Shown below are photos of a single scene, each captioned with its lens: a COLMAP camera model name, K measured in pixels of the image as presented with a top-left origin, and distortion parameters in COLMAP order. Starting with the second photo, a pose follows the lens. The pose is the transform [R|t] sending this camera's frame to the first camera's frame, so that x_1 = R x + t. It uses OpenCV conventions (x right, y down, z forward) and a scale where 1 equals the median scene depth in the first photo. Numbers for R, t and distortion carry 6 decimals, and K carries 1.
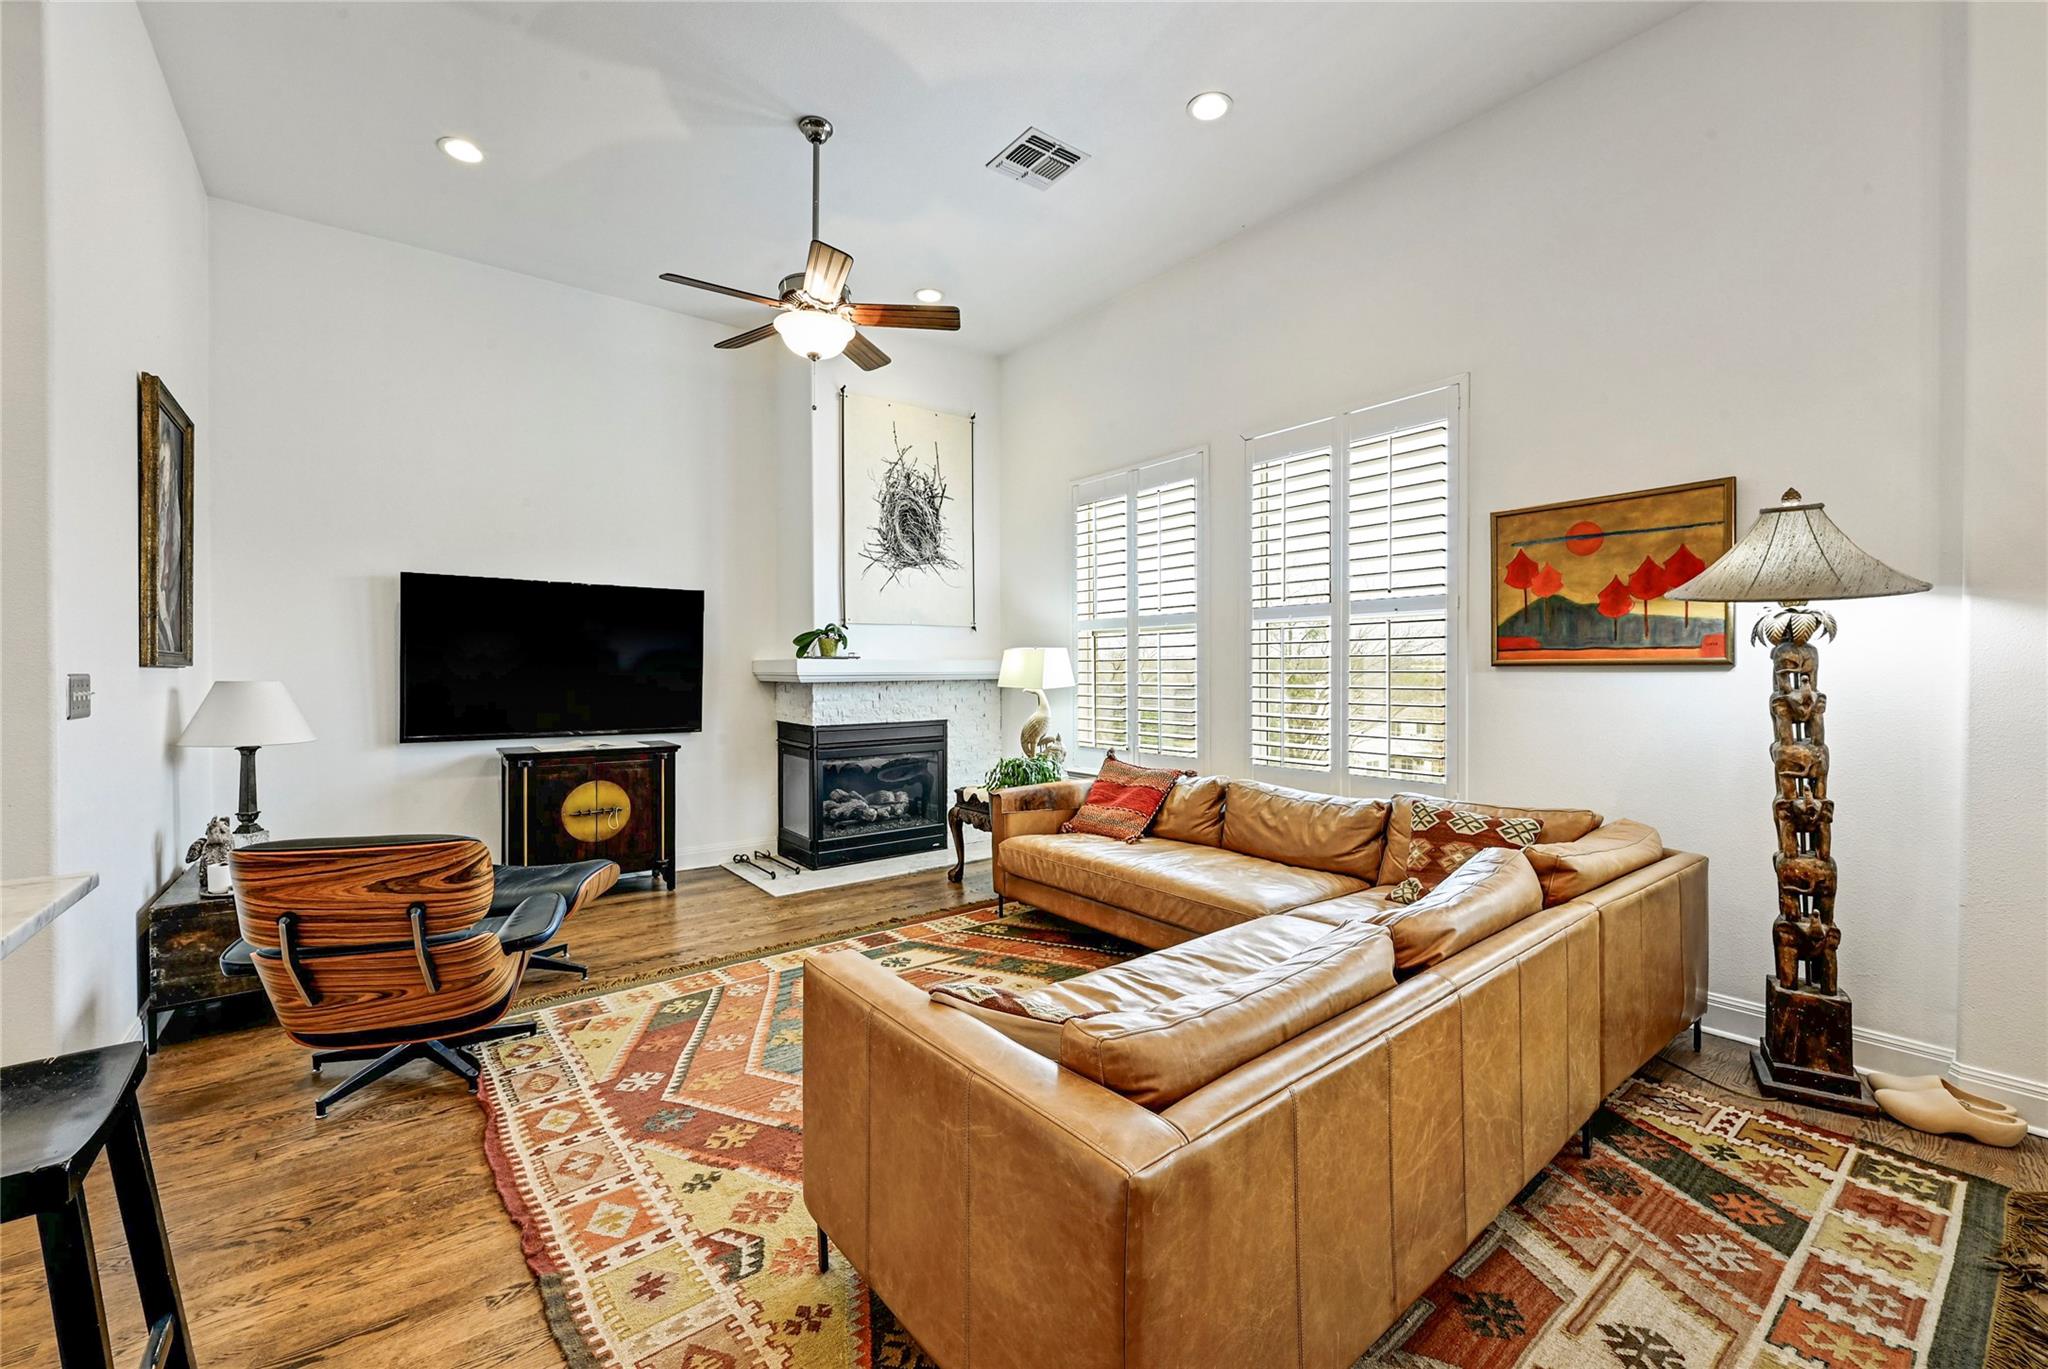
lens RADIAL K [[833.4, 0, 1028.4], [0, 833.4, 675.5], [0, 0, 1]] dist [0.000133, -0.000523]
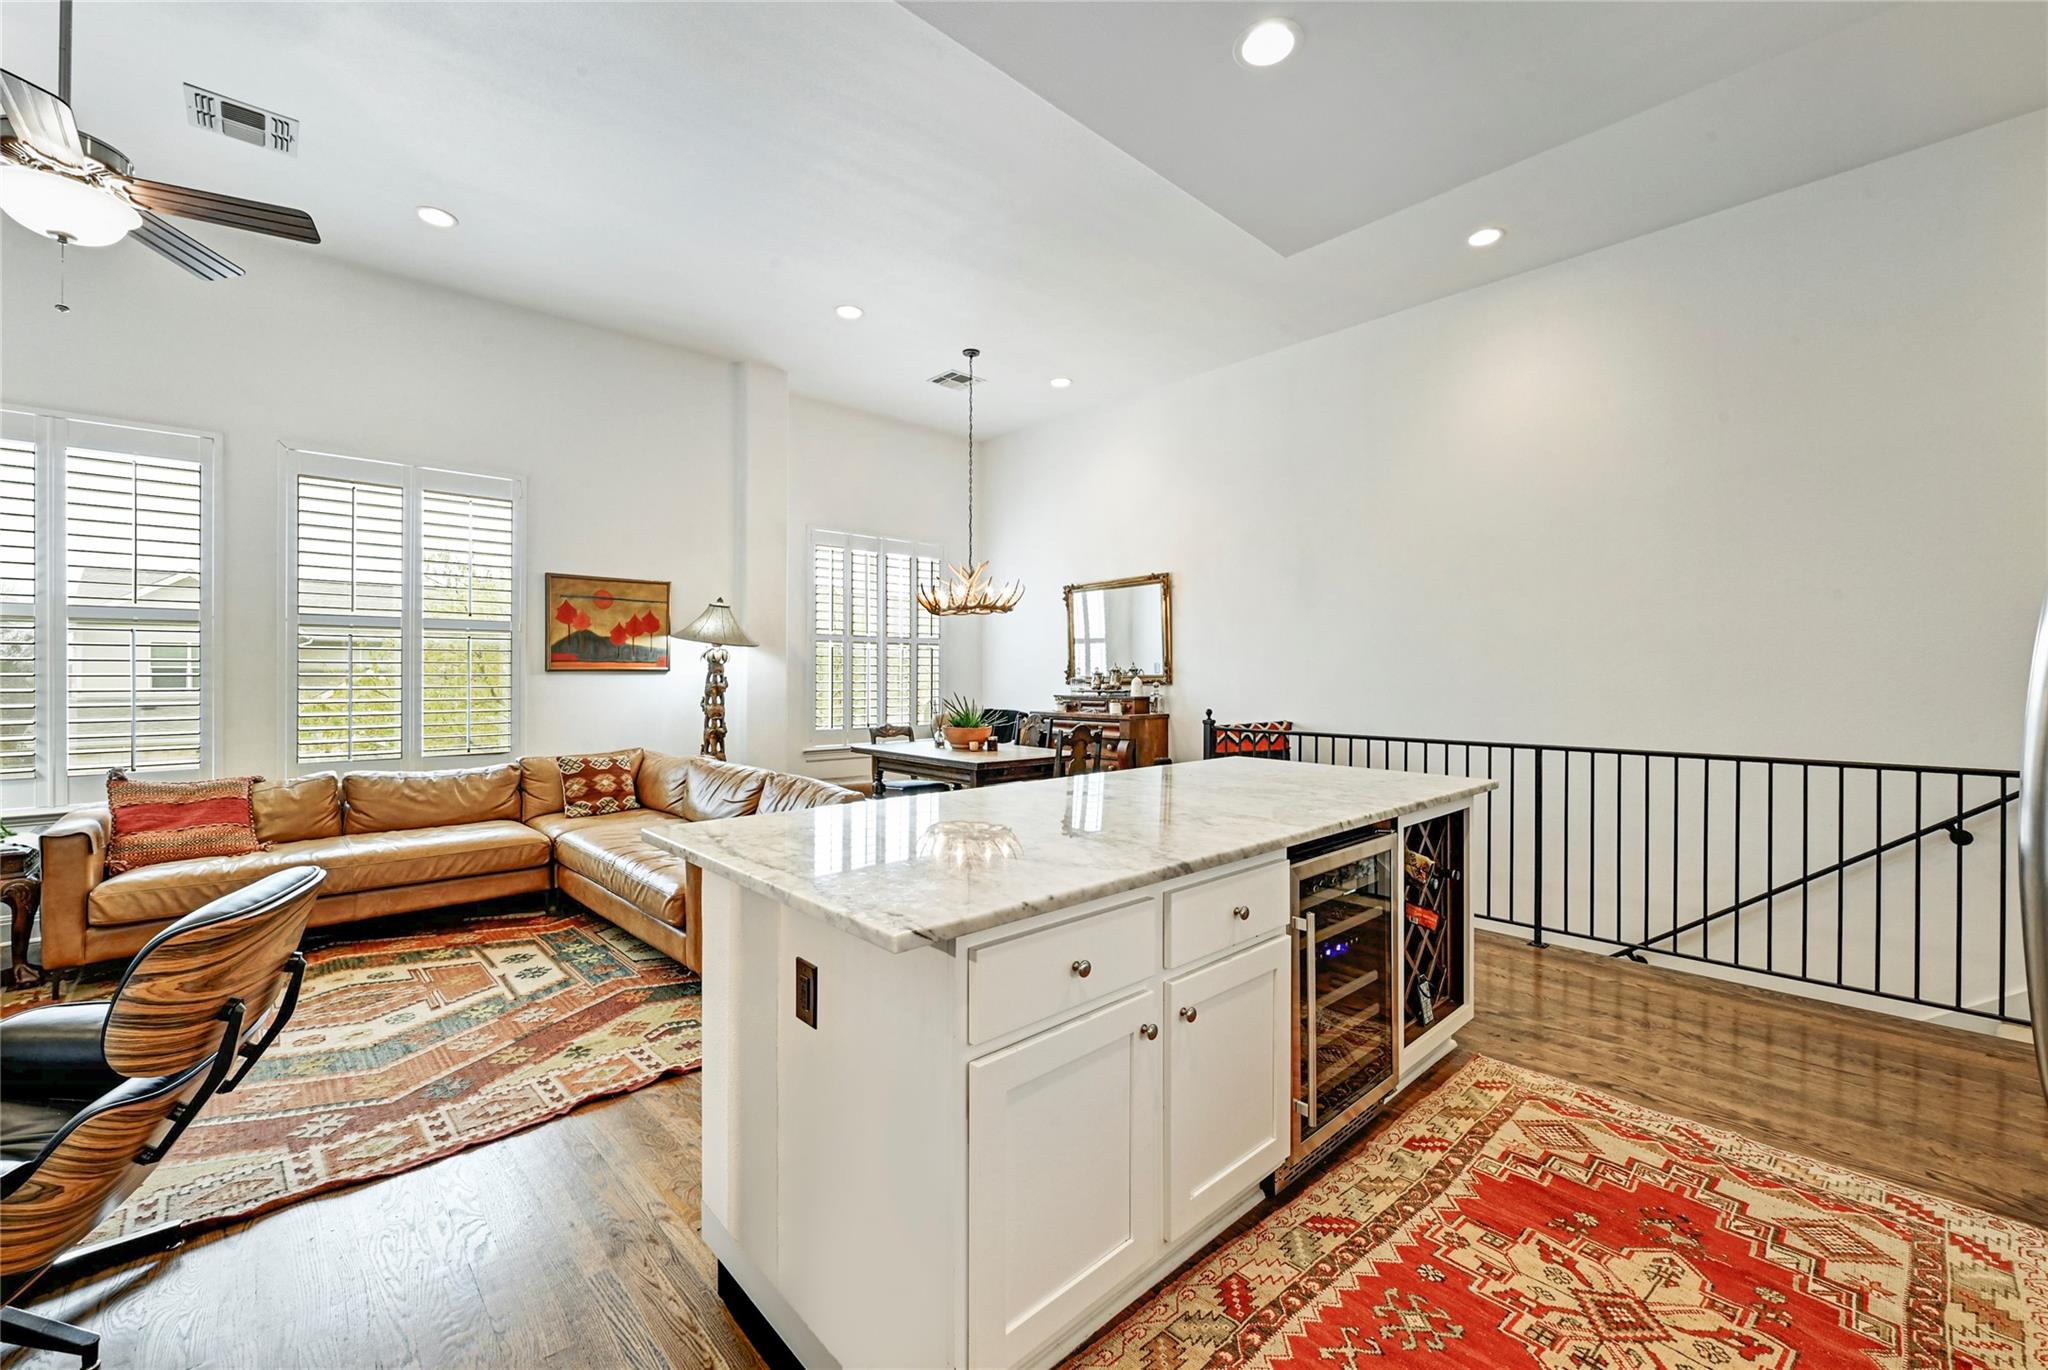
lens RADIAL K [[833.4, 0, 1032.1], [0, 833.4, 675.5], [0, 0, 1]] dist [0.000133, -0.000523]
pose [[-0.089053, 0.000208, 0.996027, -1.188257], [0.006029, 0.999982, 0.000330, 0.001928], [-0.996009, 0.006035, -0.089053, 0.255174]]
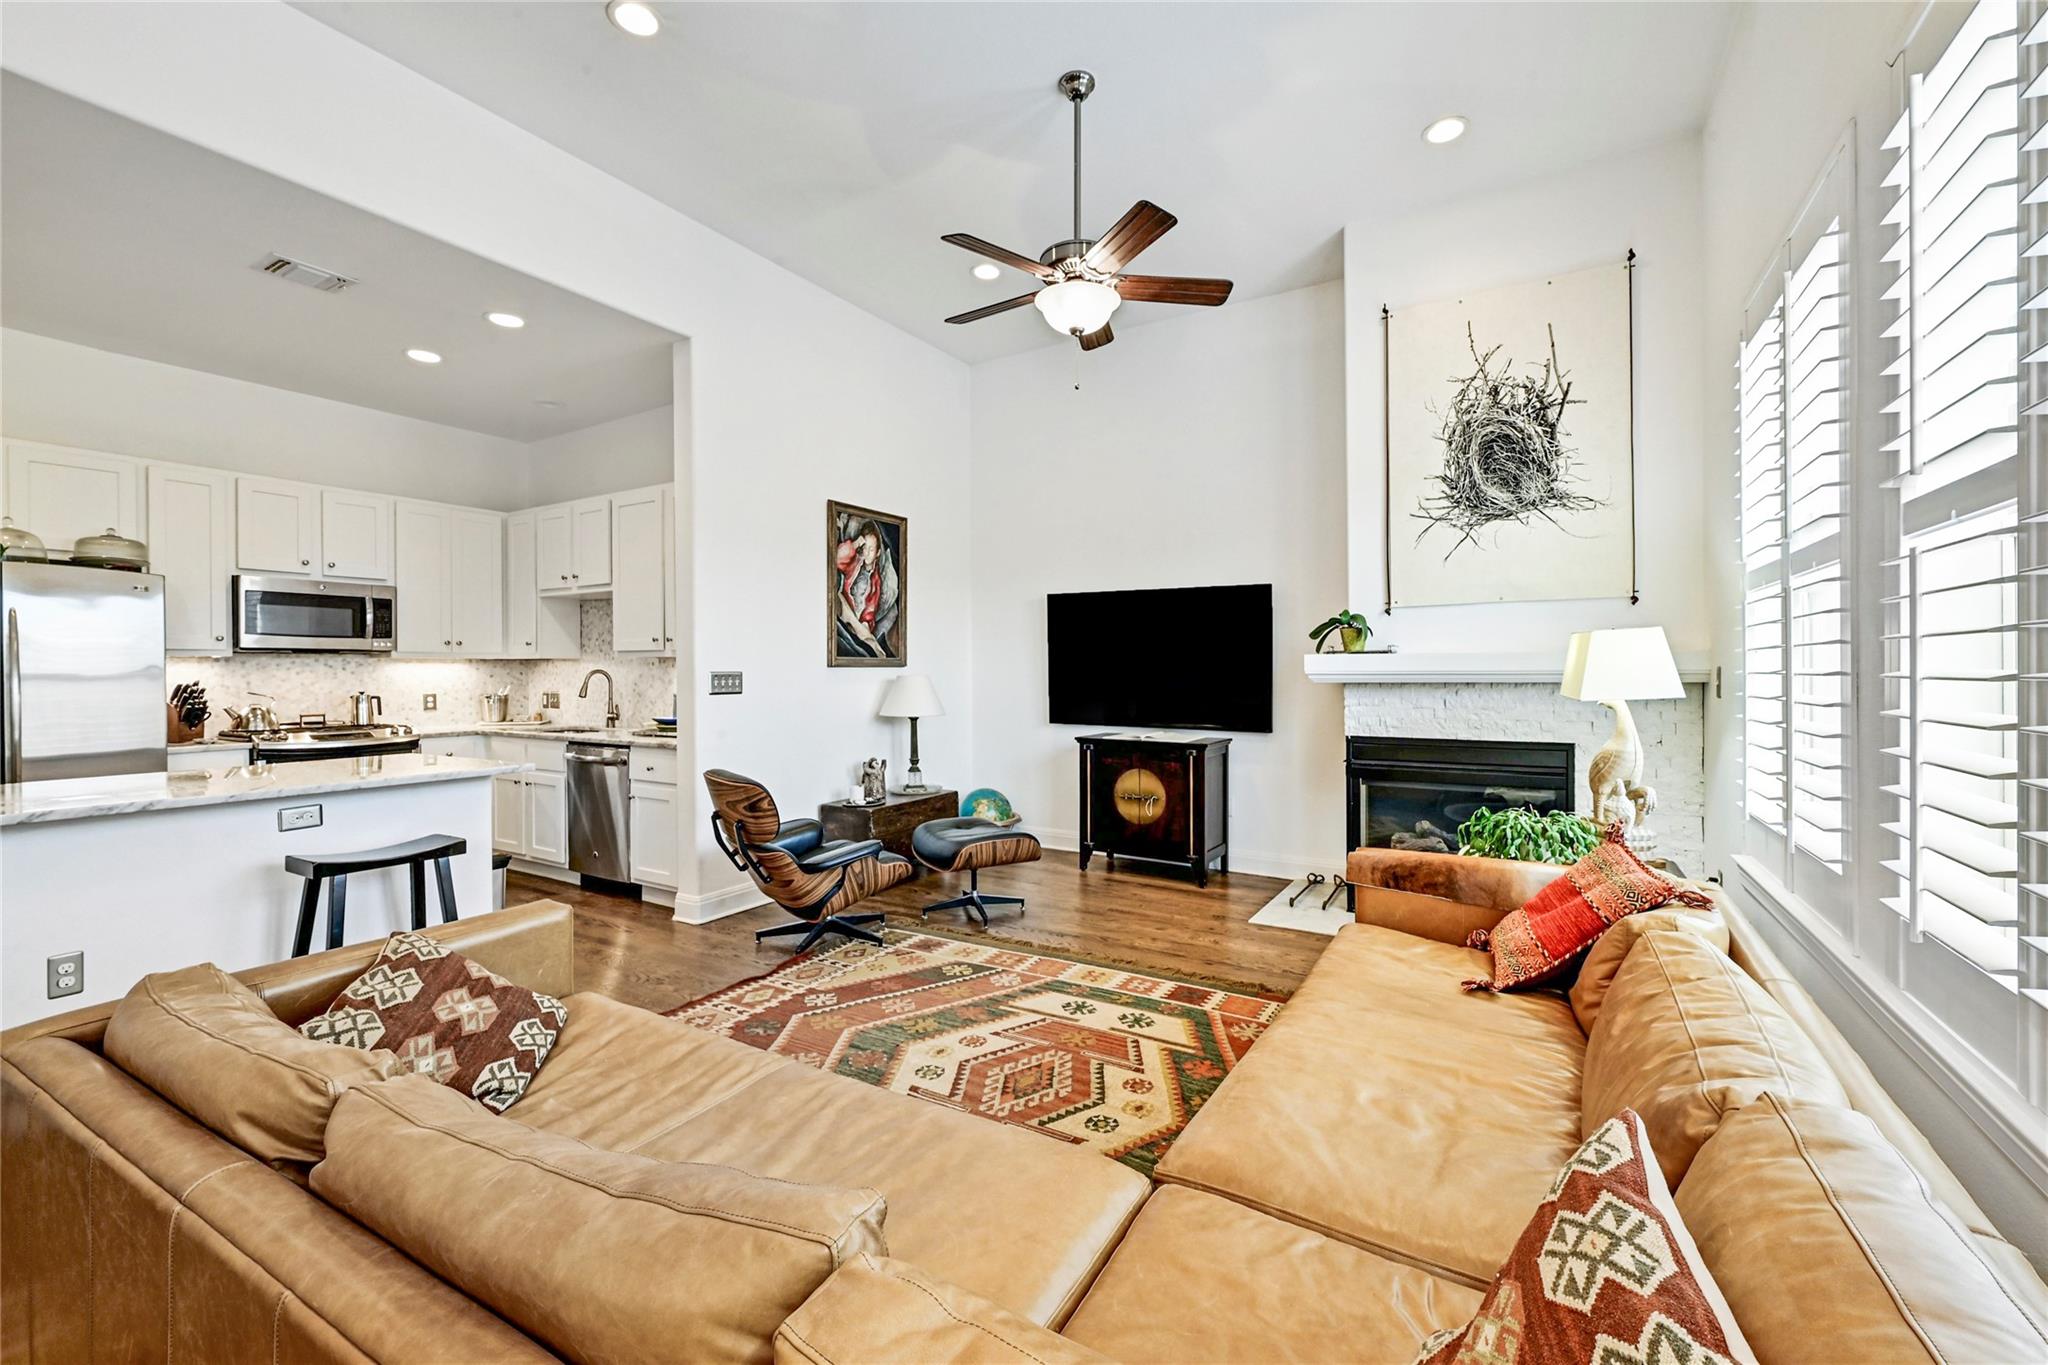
lens RADIAL K [[833.4, 0, 1036.8], [0, 833.4, 673.3], [0, 0, 1]] dist [0.000133, -0.000523]
pose [[0.361416, 0.008154, -0.932369, 0.672276], [-0.002938, 0.999967, 0.007606, -0.010628], [0.932400, -0.000010, 0.361428, 0.703622]]
